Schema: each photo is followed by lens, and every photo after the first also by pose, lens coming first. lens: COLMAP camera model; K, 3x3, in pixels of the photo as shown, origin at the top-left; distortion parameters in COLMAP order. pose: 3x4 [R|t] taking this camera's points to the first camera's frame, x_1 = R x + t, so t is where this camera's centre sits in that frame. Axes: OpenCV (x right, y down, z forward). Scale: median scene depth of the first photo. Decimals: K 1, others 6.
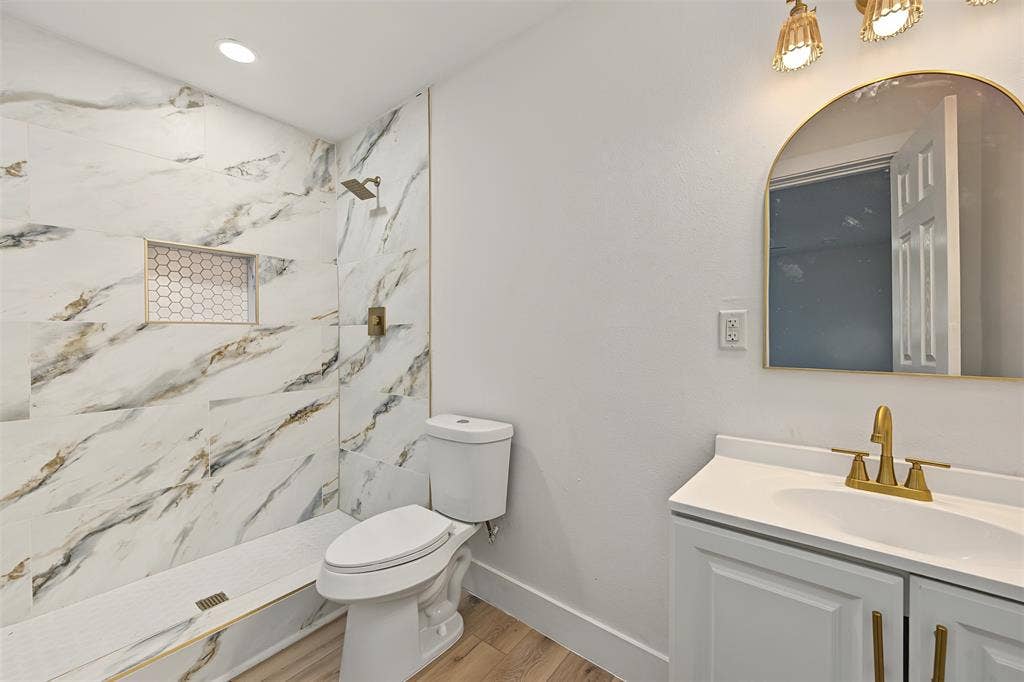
lens RADIAL K [[399.2, 0, 516.2], [0, 399.2, 344.4], [0, 0, 1]] dist [0.000041, -0.000074]
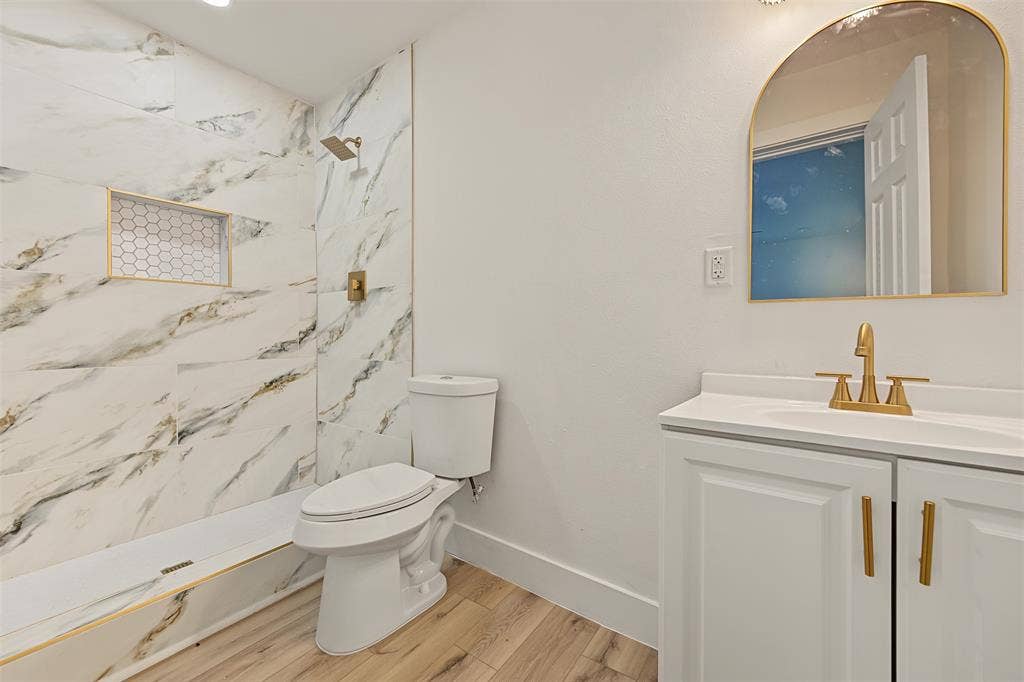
lens RADIAL K [[399.2, 0, 516.2], [0, 399.2, 344.4], [0, 0, 1]] dist [0.000041, -0.000074]
pose [[0.998936, 0.002067, 0.046072, -0.007426], [-0.001748, 0.999974, -0.006952, 0.108338], [-0.046085, 0.006864, 0.998914, 0.013772]]
